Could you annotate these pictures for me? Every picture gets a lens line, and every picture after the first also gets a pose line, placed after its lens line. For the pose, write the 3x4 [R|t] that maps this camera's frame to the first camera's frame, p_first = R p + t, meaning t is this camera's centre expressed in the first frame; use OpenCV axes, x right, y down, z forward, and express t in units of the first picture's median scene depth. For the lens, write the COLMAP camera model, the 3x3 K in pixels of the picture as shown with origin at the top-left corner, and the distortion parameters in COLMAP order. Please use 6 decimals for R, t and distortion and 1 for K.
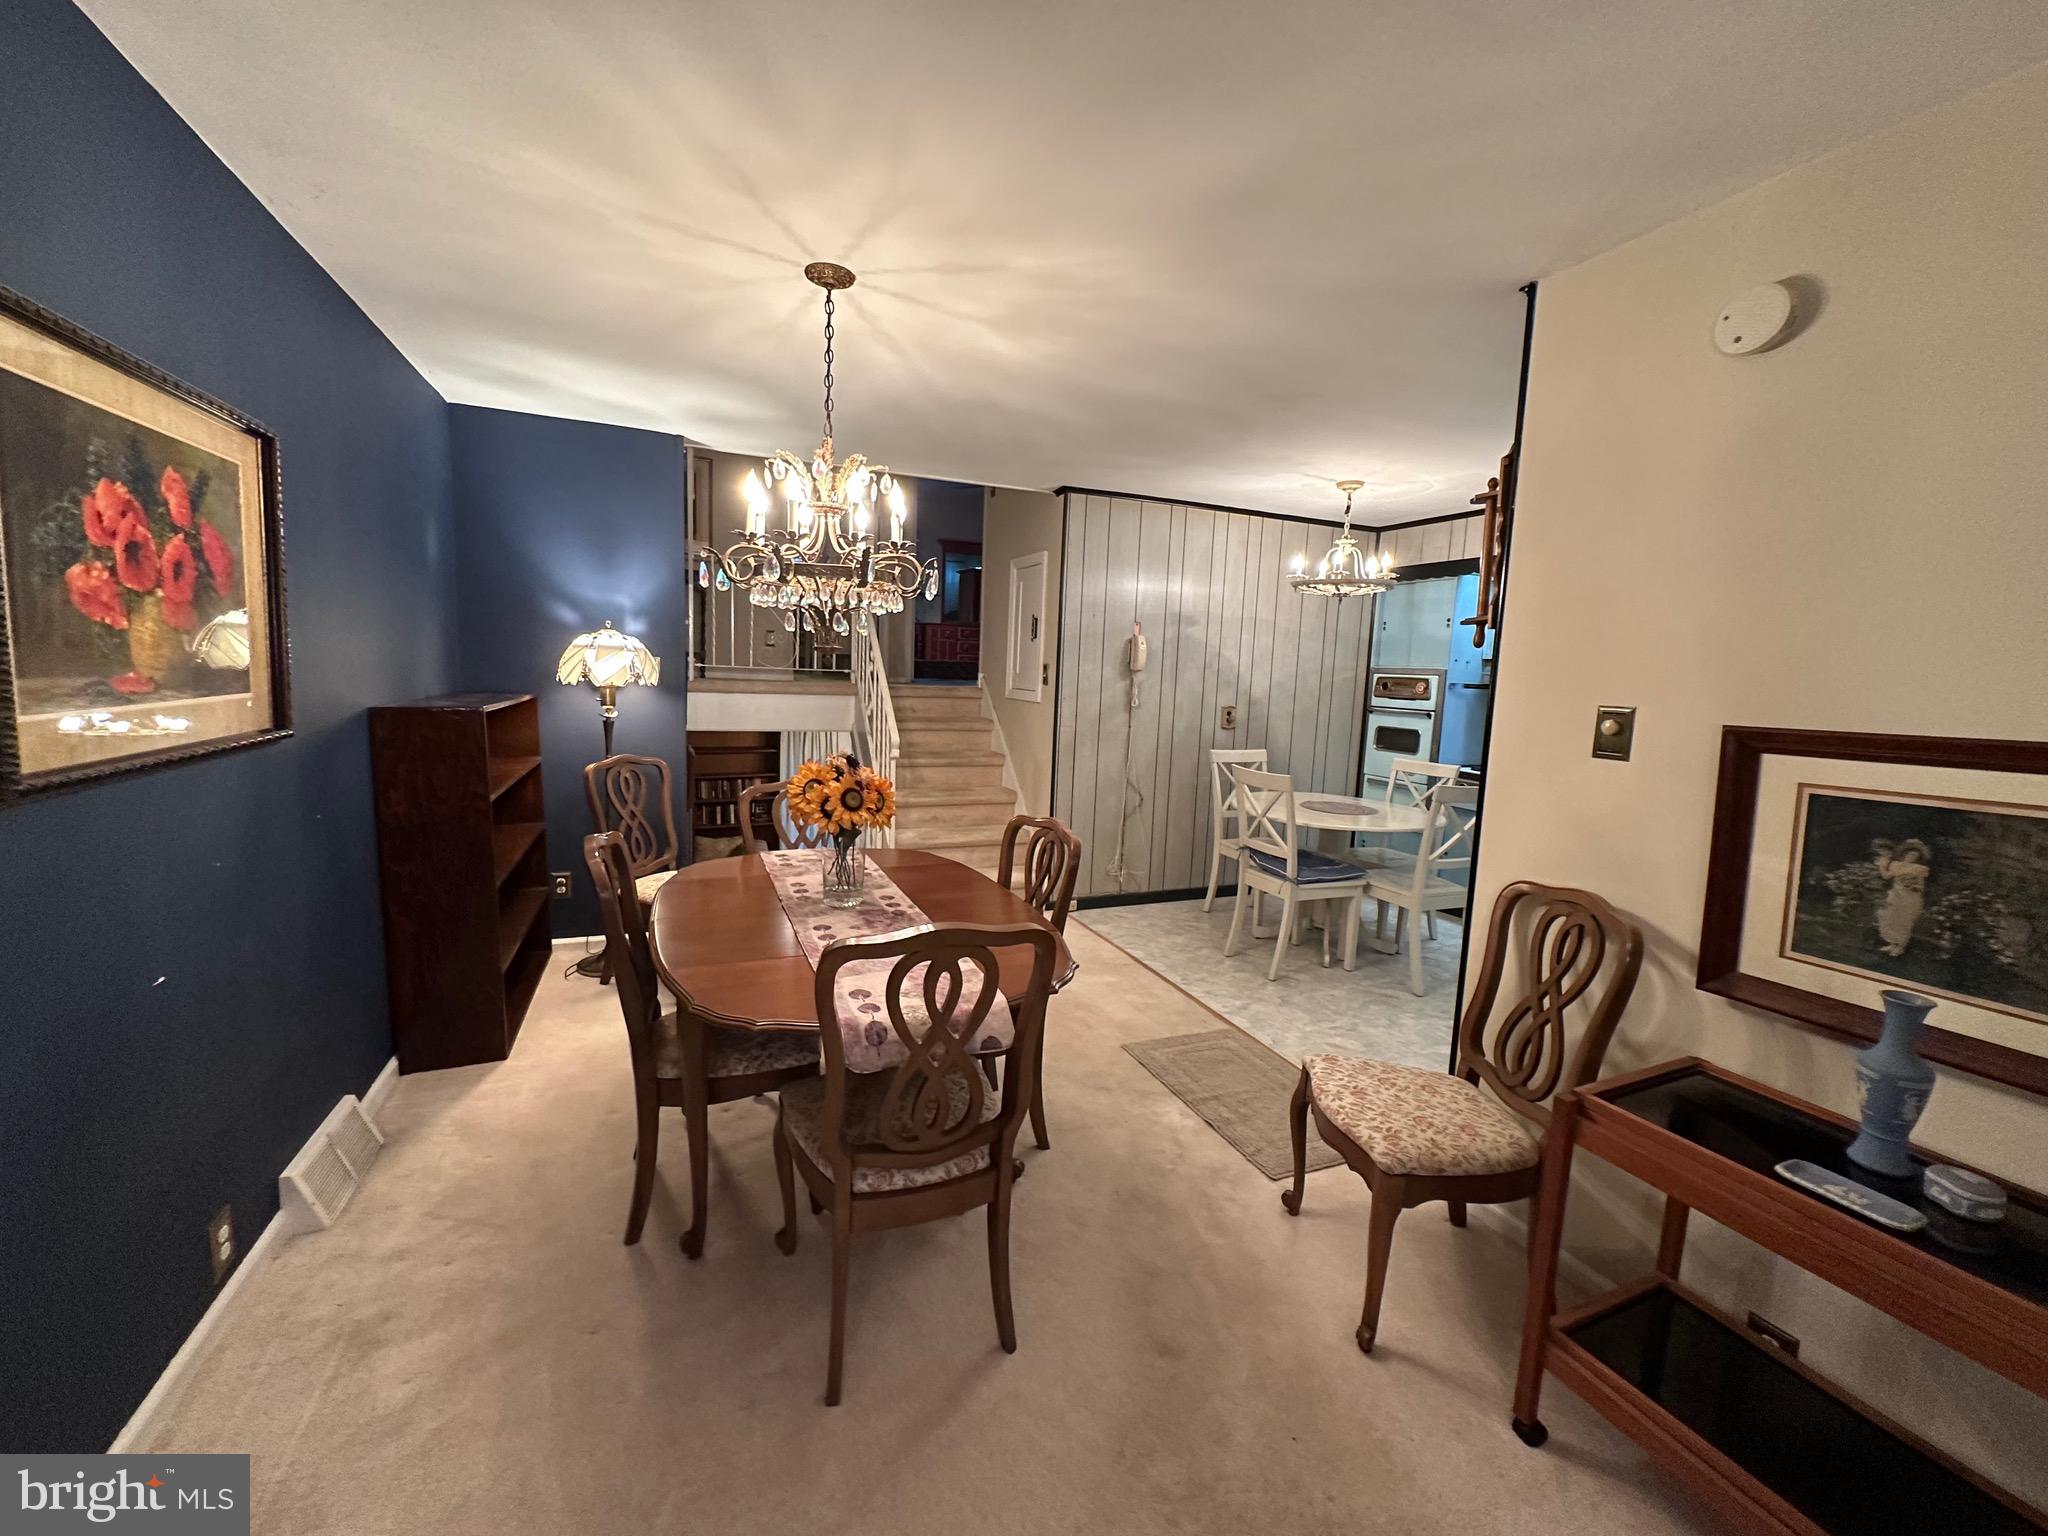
lens RADIAL K [[812.0, 0, 1023.3], [0, 812.0, 768.0], [0, 0, 1]] dist [-0.001620, 0.000222]
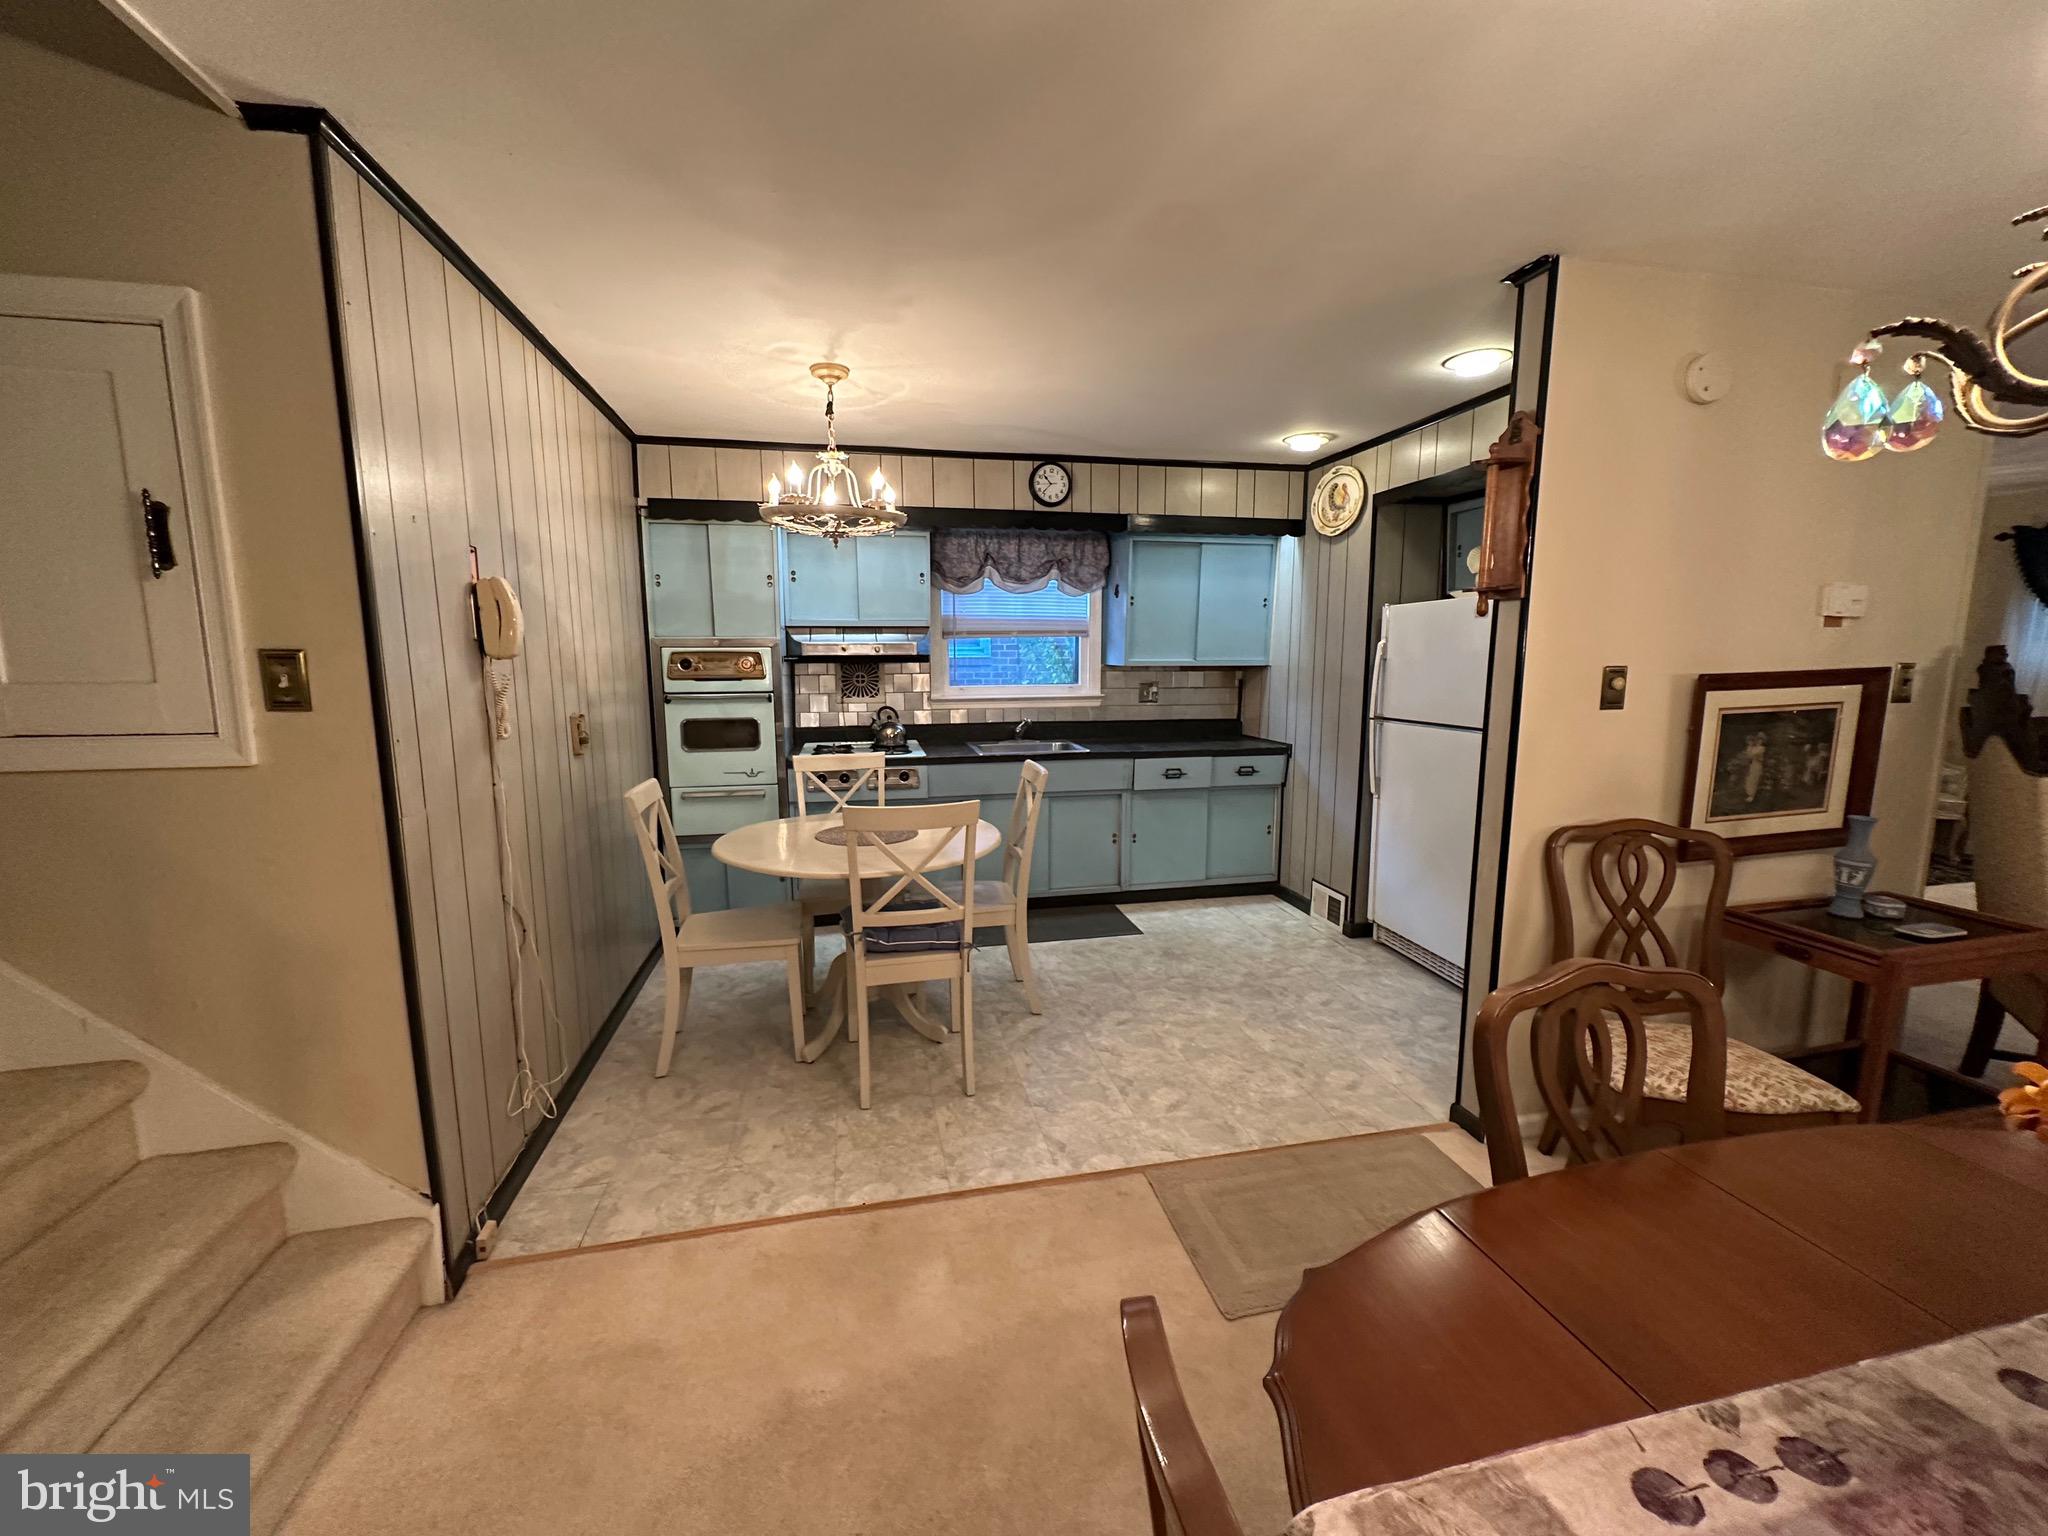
lens RADIAL K [[812.0, 0, 1023.3], [0, 812.0, 768.0], [0, 0, 1]] dist [-0.001620, 0.000222]
pose [[0.184811, -0.174489, 0.967160, -0.316903], [0.134382, 0.979356, 0.151011, -0.113504], [-0.973543, 0.102060, 0.204444, 0.810875]]
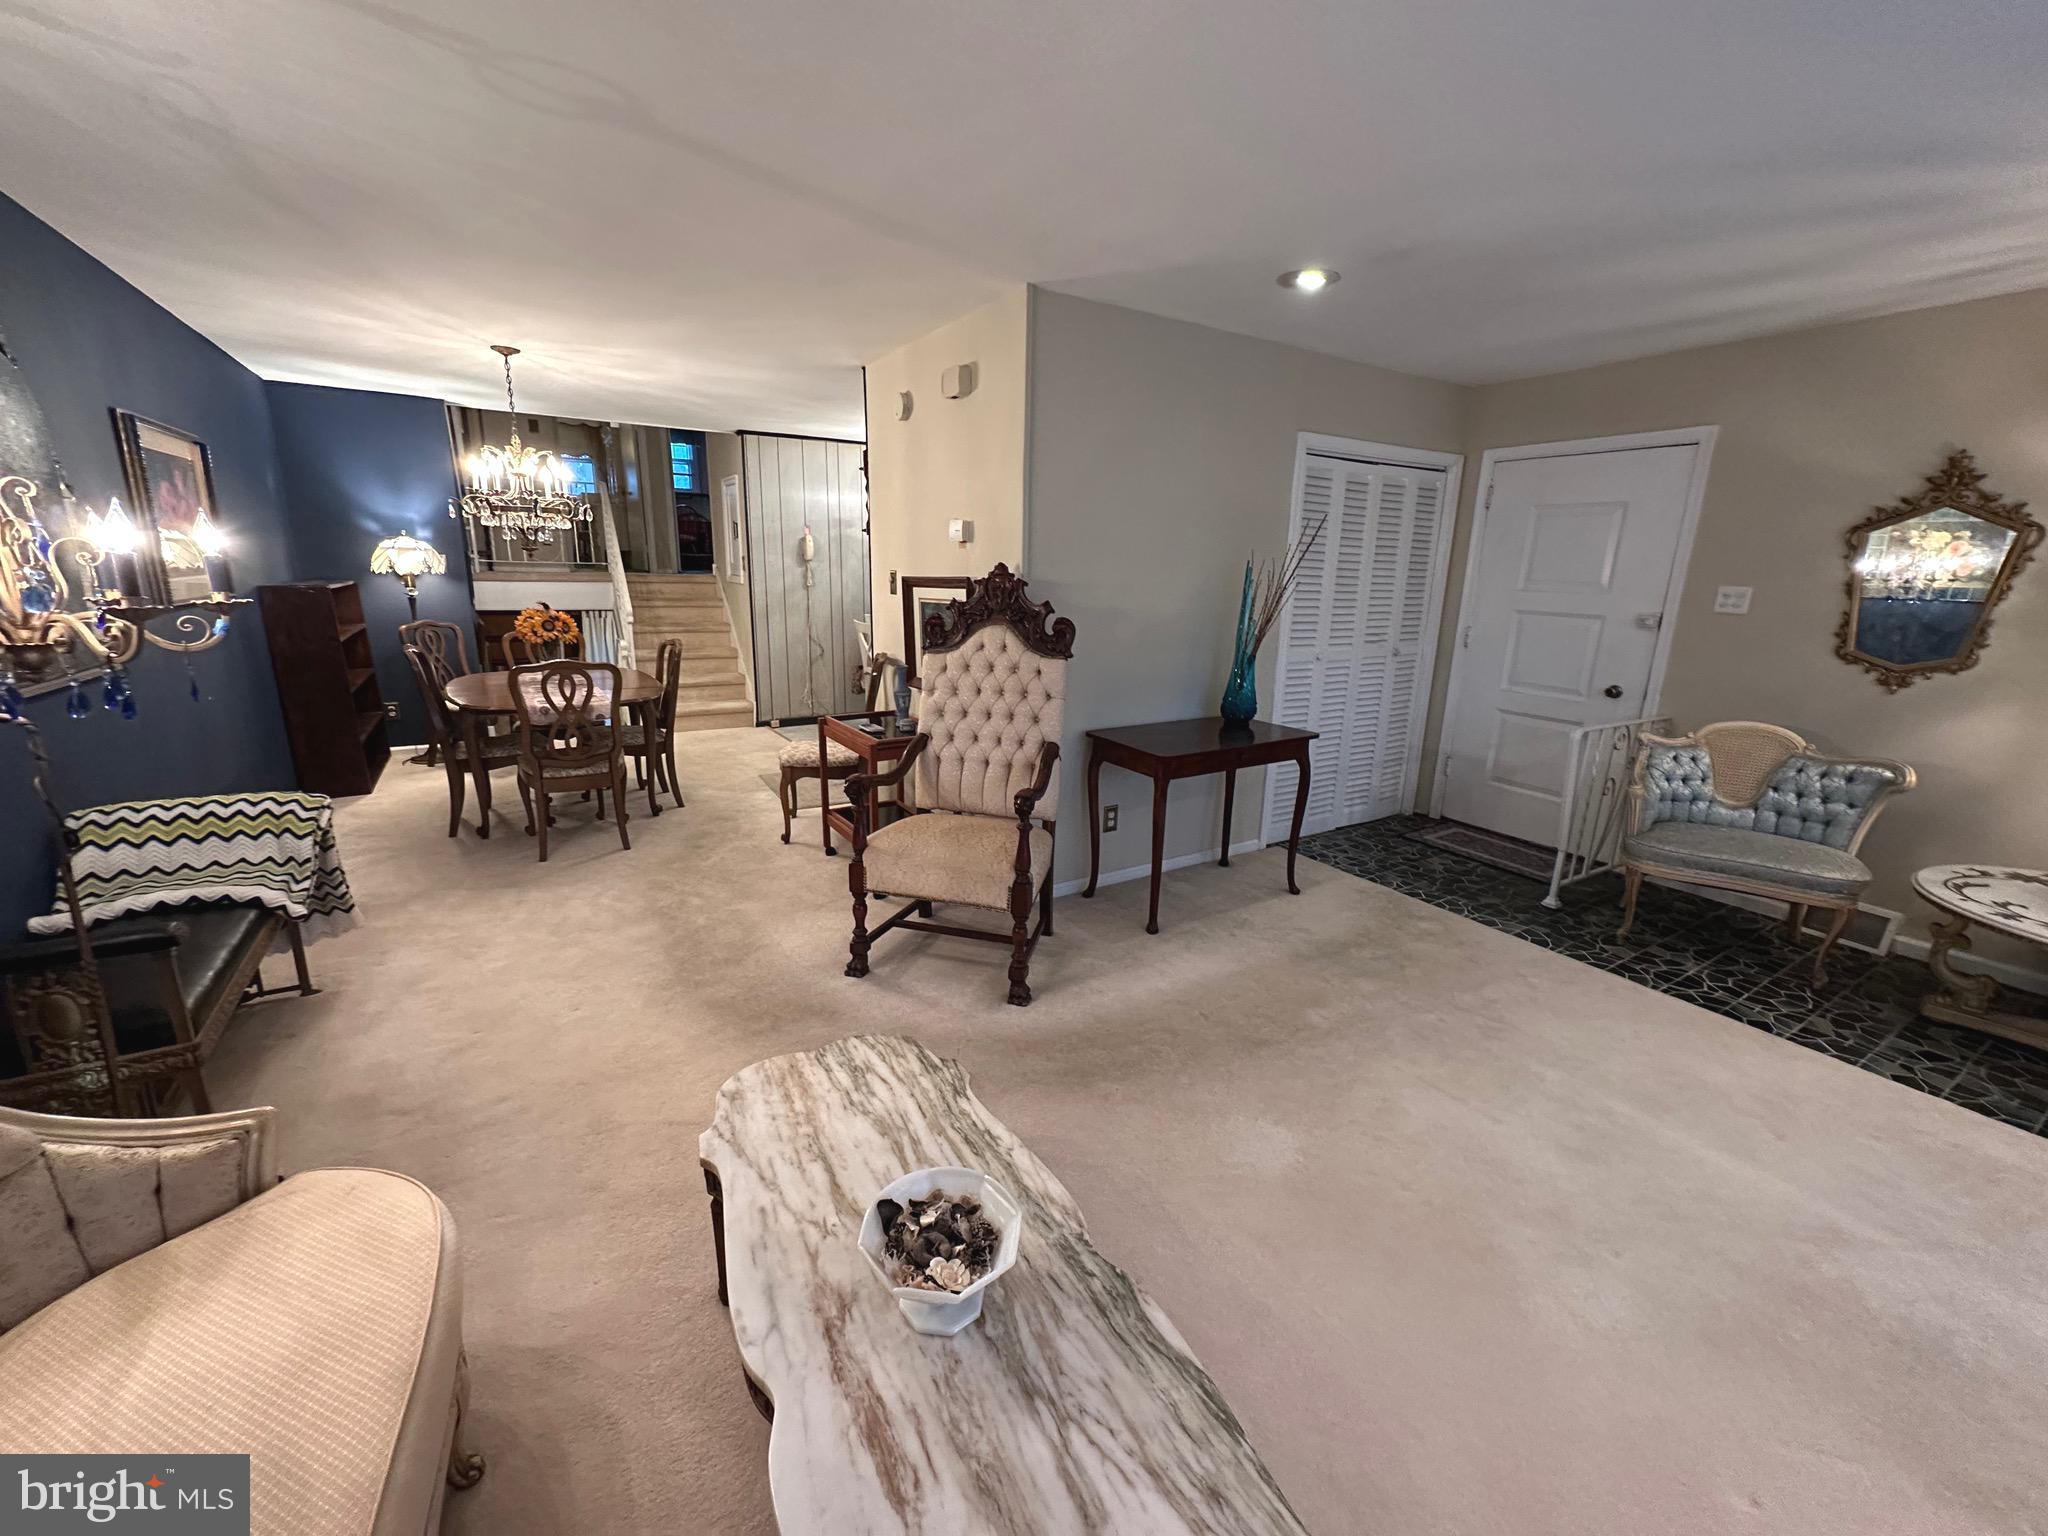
lens RADIAL K [[812.0, 0, 1023.3], [0, 812.0, 768.0], [0, 0, 1]] dist [-0.001620, 0.000222]
pose [[0.987050, -0.052619, 0.151538, 0.355658], [0.033182, 0.991212, 0.128053, 0.096879], [-0.156944, -0.121367, 0.980122, -0.676809]]
